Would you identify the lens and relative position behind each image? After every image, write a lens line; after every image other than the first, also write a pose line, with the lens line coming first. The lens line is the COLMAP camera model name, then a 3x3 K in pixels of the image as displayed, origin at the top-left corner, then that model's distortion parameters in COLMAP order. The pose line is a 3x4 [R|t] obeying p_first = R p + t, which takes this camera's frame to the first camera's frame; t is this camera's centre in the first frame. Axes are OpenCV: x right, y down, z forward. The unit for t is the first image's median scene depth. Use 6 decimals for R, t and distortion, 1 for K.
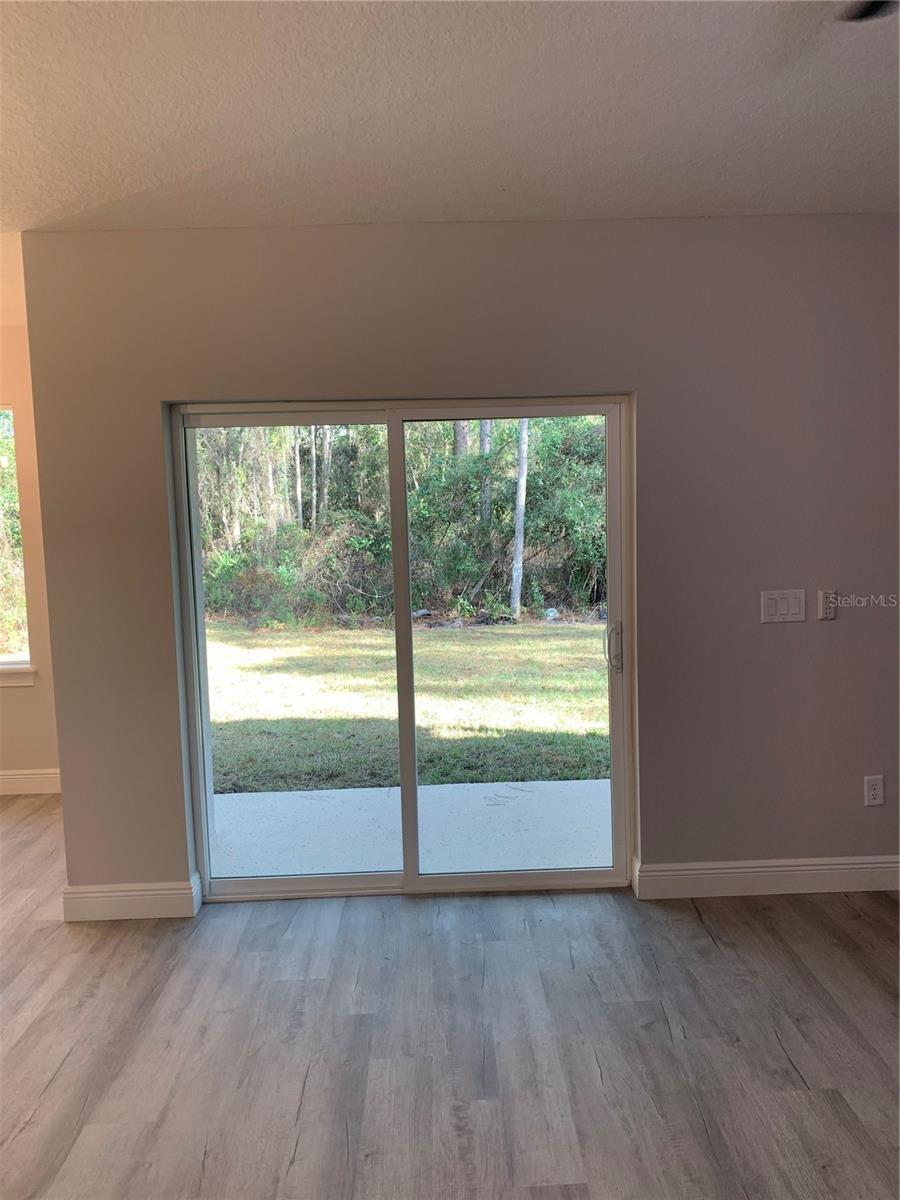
lens RADIAL K [[926.2, 0, 439.3], [0, 926.2, 591.1], [0, 0, 1]] dist [0.013548, -0.011533]
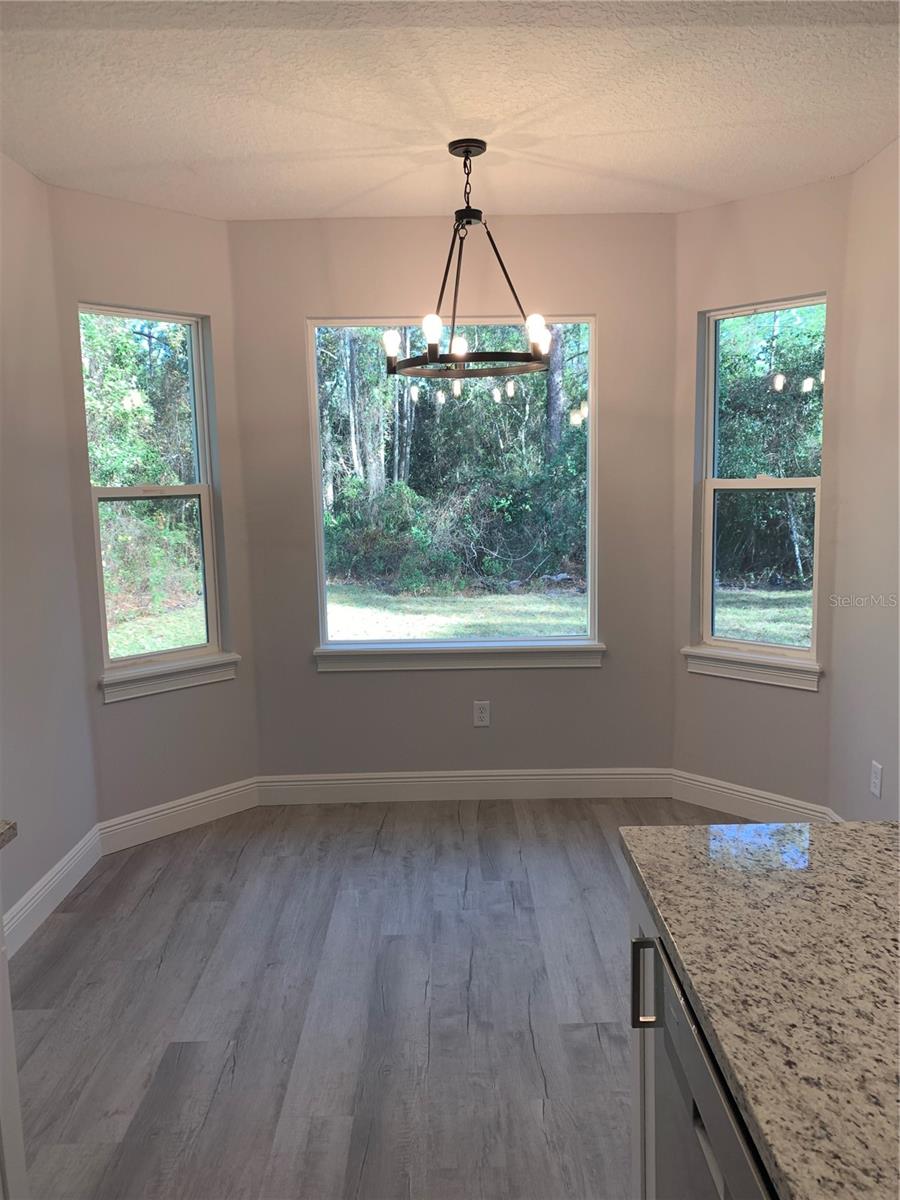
lens RADIAL K [[926.2, 0, 468.0], [0, 926.2, 590.5], [0, 0, 1]] dist [0.013548, -0.011533]
pose [[0.999660, 0.006019, 0.025359, -0.860127], [-0.007016, 0.999199, 0.039399, 0.004040], [-0.025102, -0.039563, 0.998902, 0.282528]]
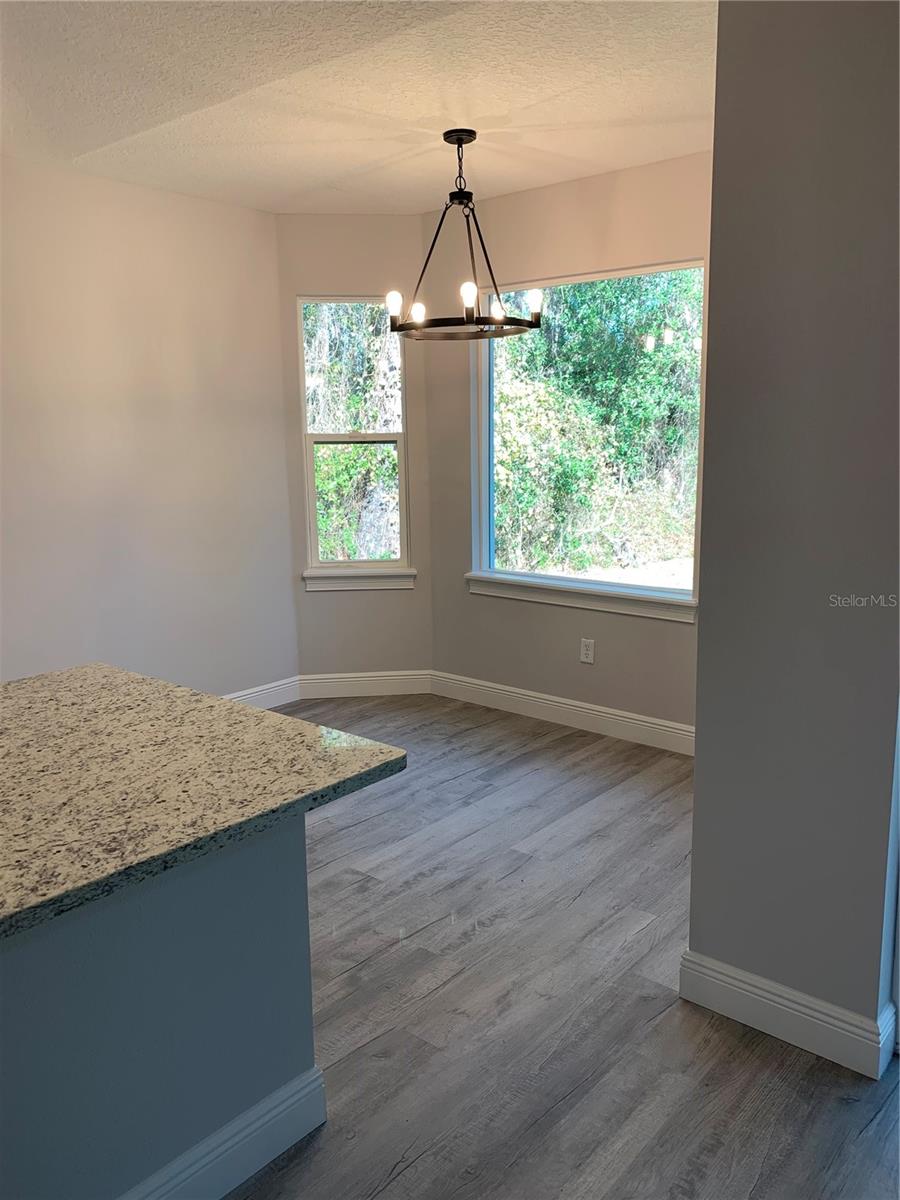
lens RADIAL K [[926.2, 0, 449.2], [0, 926.2, 602.7], [0, 0, 1]] dist [0.013548, -0.011533]
pose [[0.758089, 0.137714, -0.637445, -0.131490], [-0.065506, 0.988586, 0.135671, -0.017573], [0.648853, -0.061094, 0.758457, 0.378662]]
